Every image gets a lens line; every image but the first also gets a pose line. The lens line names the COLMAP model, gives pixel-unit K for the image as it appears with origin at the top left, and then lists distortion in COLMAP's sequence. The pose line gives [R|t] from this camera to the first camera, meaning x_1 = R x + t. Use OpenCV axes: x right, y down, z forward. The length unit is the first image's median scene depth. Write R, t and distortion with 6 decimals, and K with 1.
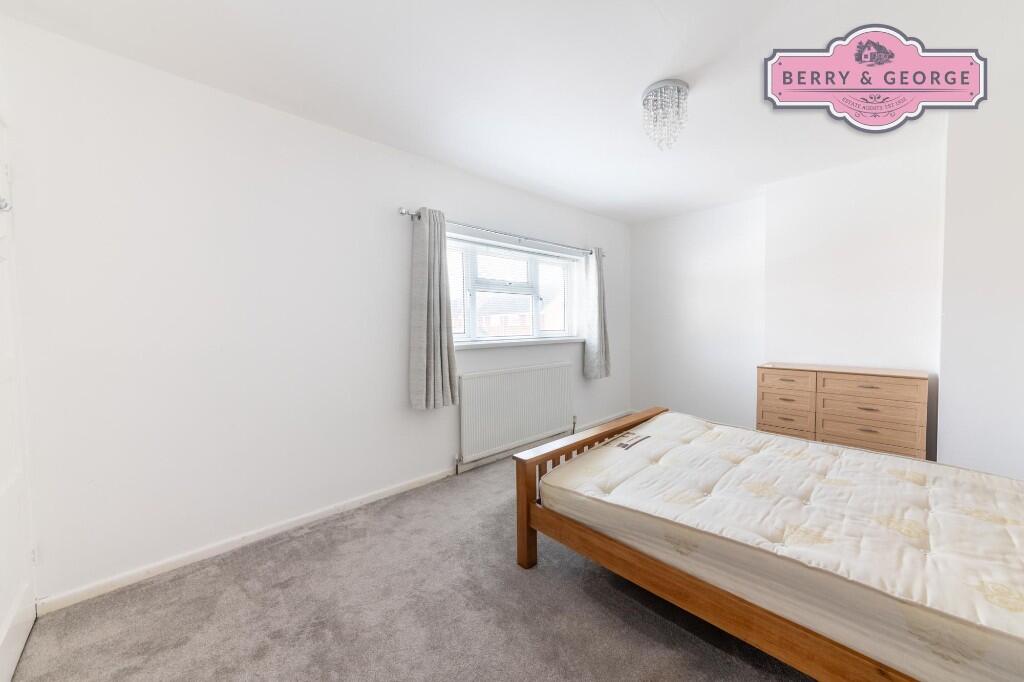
lens RADIAL K [[385.3, 0, 513.9], [0, 385.3, 323.3], [0, 0, 1]] dist [-0.034607, -0.000086]
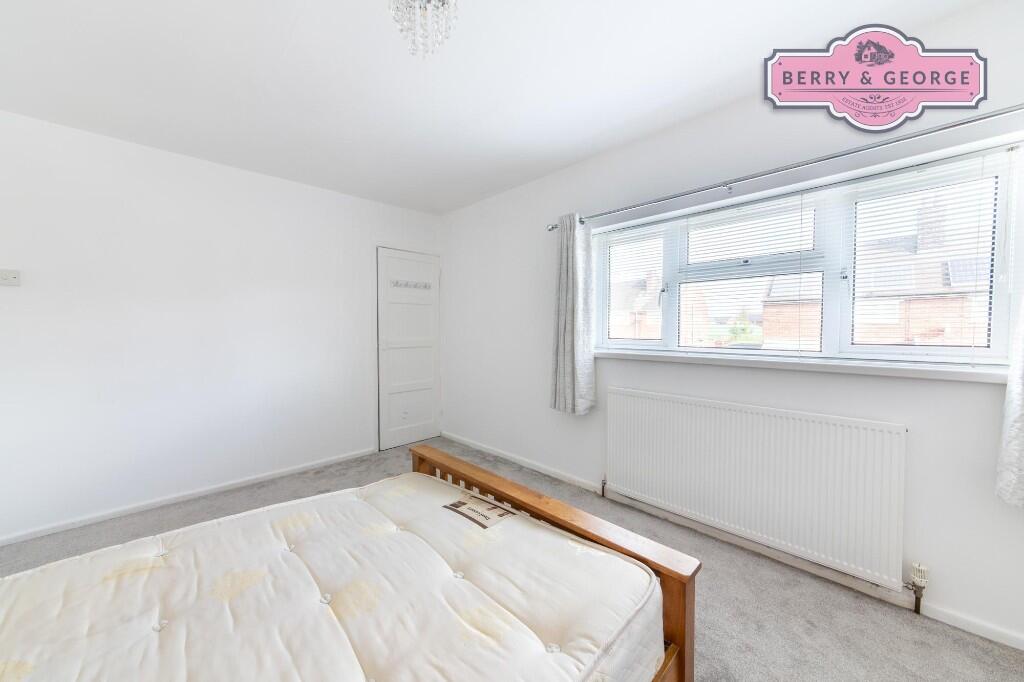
lens RADIAL K [[363.2, 0, 514.6], [0, 363.2, 337.5], [0, 0, 1]] dist [0.000153, 0.000021]
pose [[0.026542, 0.051724, -0.998309, 0.913871], [-0.000871, 0.998661, 0.051719, -0.029125], [0.999647, -0.000503, 0.026552, 1.042048]]
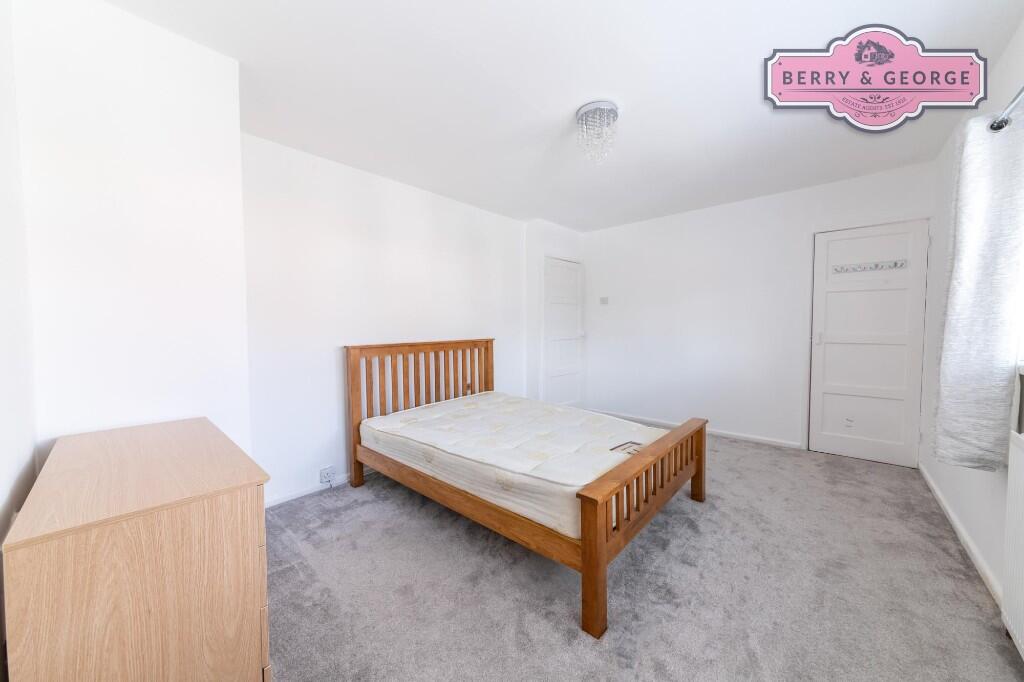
lens RADIAL K [[363.2, 0, 514.6], [0, 363.2, 337.5], [0, 0, 1]] dist [0.000153, 0.000021]
pose [[-0.996647, 0.039711, -0.071545, 0.649904], [0.036967, 0.998544, 0.039279, -0.022711], [0.073000, 0.036503, -0.996664, 1.879310]]
